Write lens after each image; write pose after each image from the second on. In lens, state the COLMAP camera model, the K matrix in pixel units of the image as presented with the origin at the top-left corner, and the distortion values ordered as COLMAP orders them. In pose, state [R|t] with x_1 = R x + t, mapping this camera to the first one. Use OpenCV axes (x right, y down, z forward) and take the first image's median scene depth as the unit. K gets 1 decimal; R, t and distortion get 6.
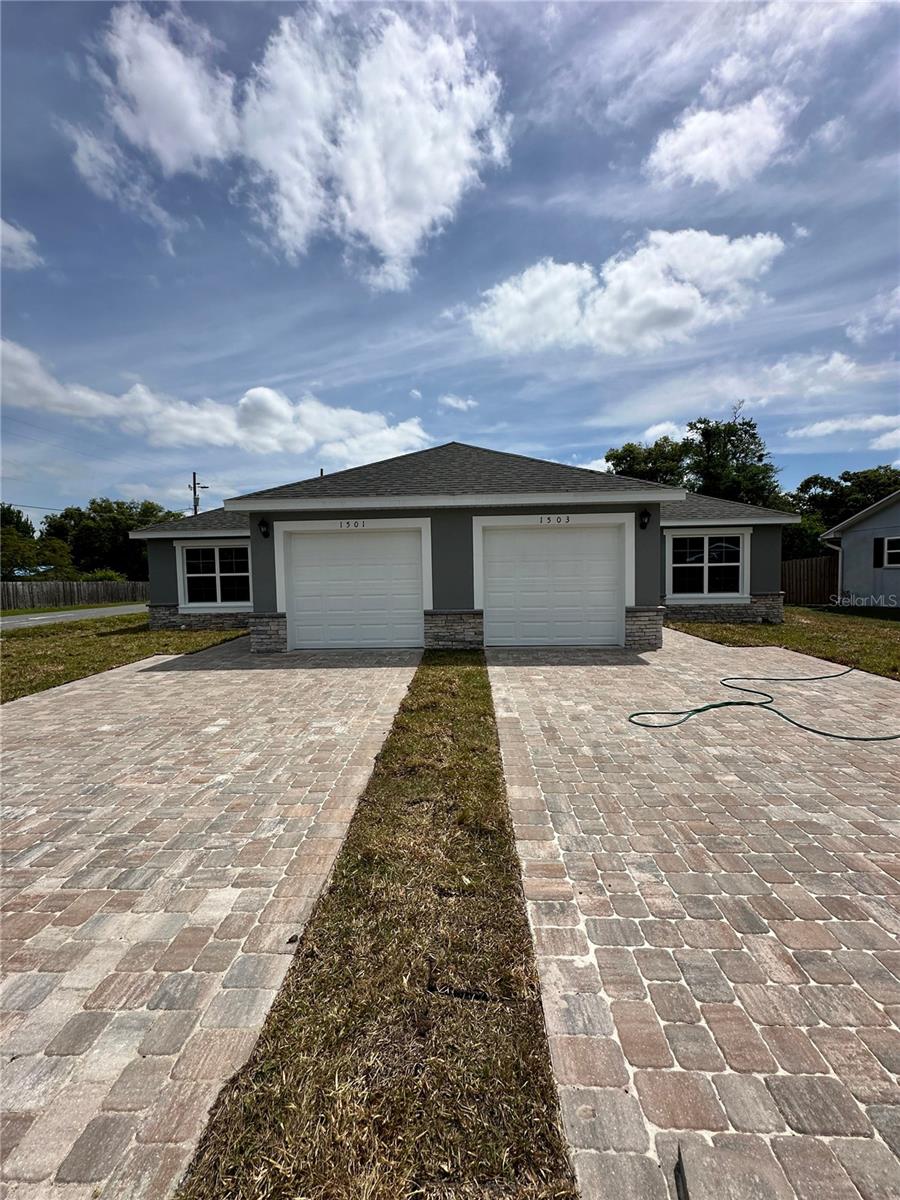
lens RADIAL K [[479.4, 0, 452.1], [0, 479.4, 598.7], [0, 0, 1]] dist [-0.001977, -0.000117]
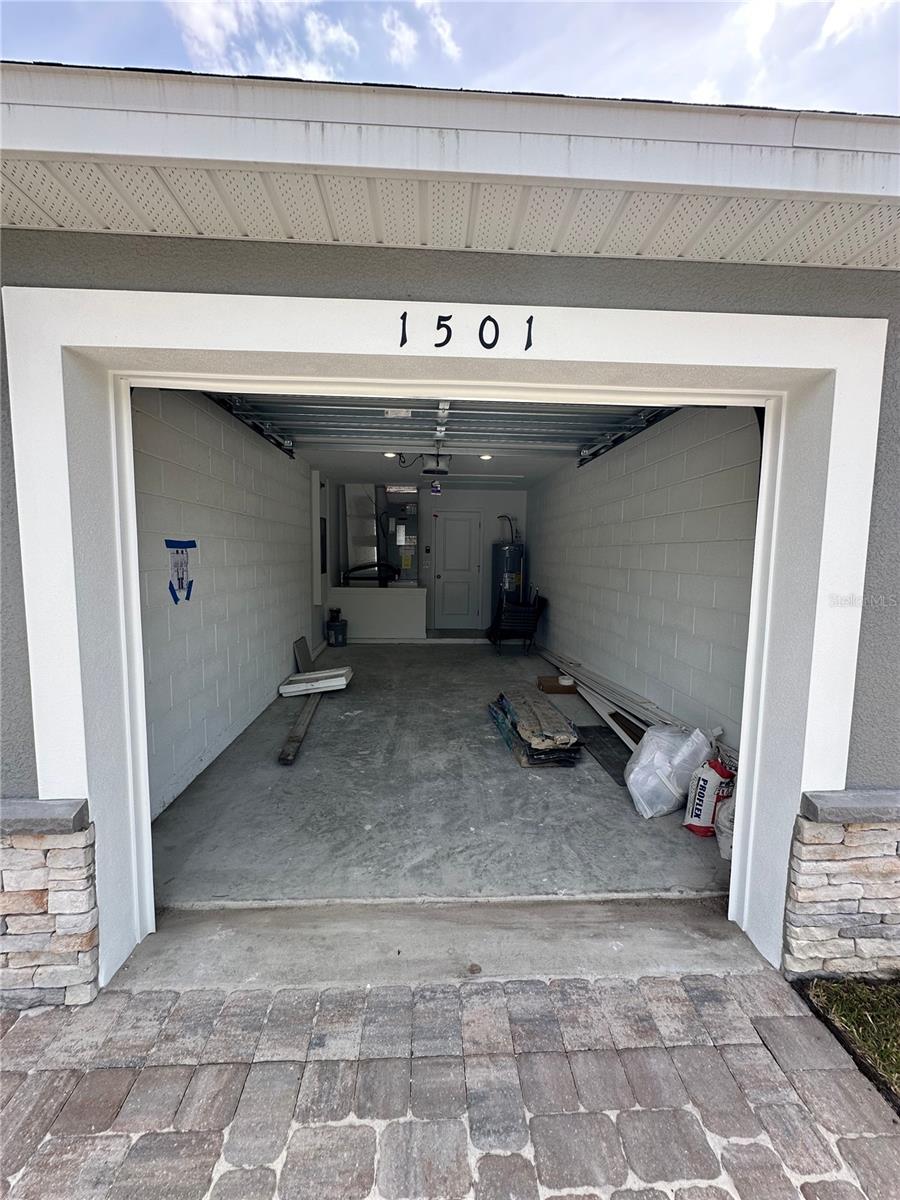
lens RADIAL K [[479.4, 0, 447.3], [0, 479.4, 602.1], [0, 0, 1]] dist [-0.001977, -0.000117]
pose [[0.996262, 0.025243, 0.082617, -0.222031], [-0.028634, 0.998784, 0.040130, -0.059757], [-0.081503, -0.042346, 0.995773, 0.798397]]
